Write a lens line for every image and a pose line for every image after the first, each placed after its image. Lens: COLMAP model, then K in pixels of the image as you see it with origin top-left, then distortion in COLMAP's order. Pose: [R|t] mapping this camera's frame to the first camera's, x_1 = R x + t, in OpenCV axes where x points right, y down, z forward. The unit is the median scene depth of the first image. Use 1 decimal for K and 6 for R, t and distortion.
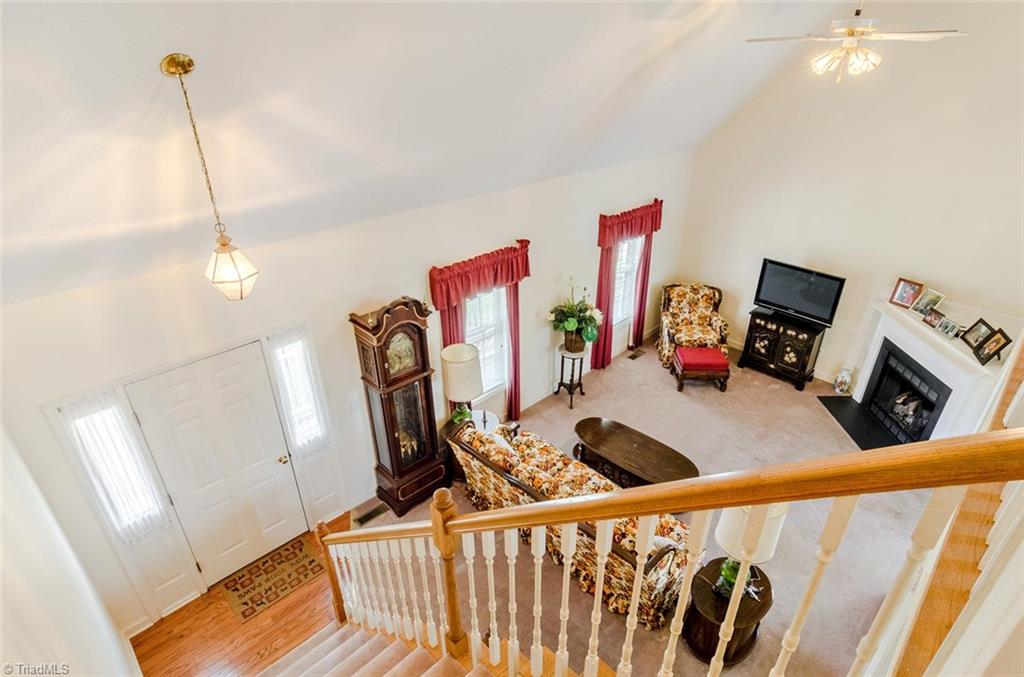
lens RADIAL K [[541.6, 0, 512.0], [0, 541.6, 338.5], [0, 0, 1]] dist [-0.060673, 0.030514]
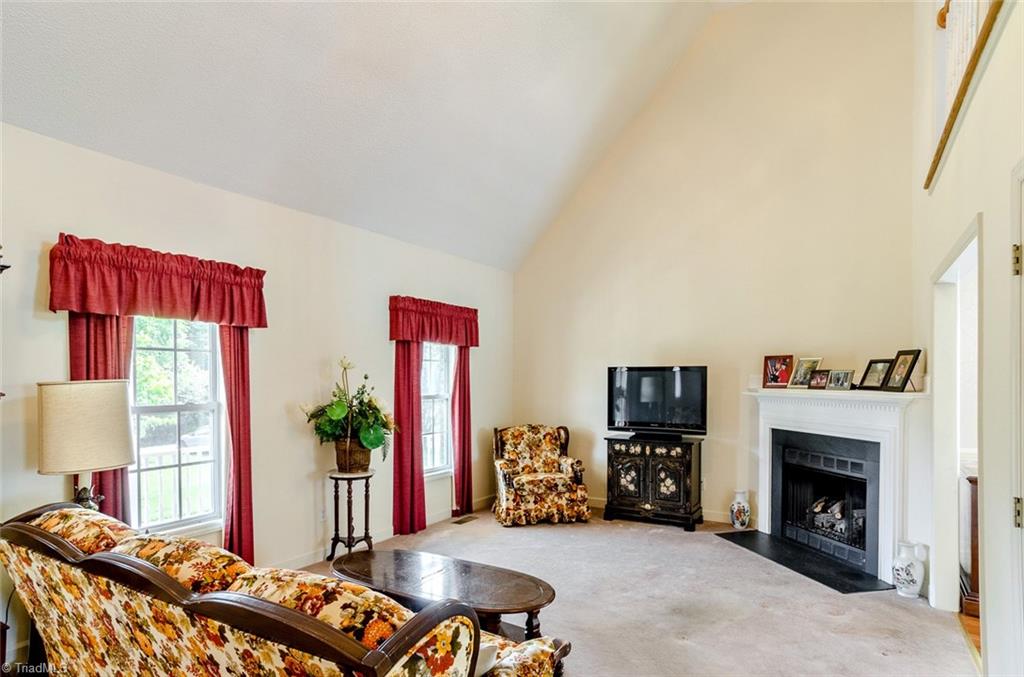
lens RADIAL K [[564.6, 0, 515.4], [0, 564.6, 379.9], [0, 0, 1]] dist [-0.048748, 0.035370]
pose [[0.967901, -0.002193, 0.251320, 0.125431], [0.119240, 0.884265, -0.451506, 0.229687], [-0.221244, 0.466981, 0.856142, 0.317434]]
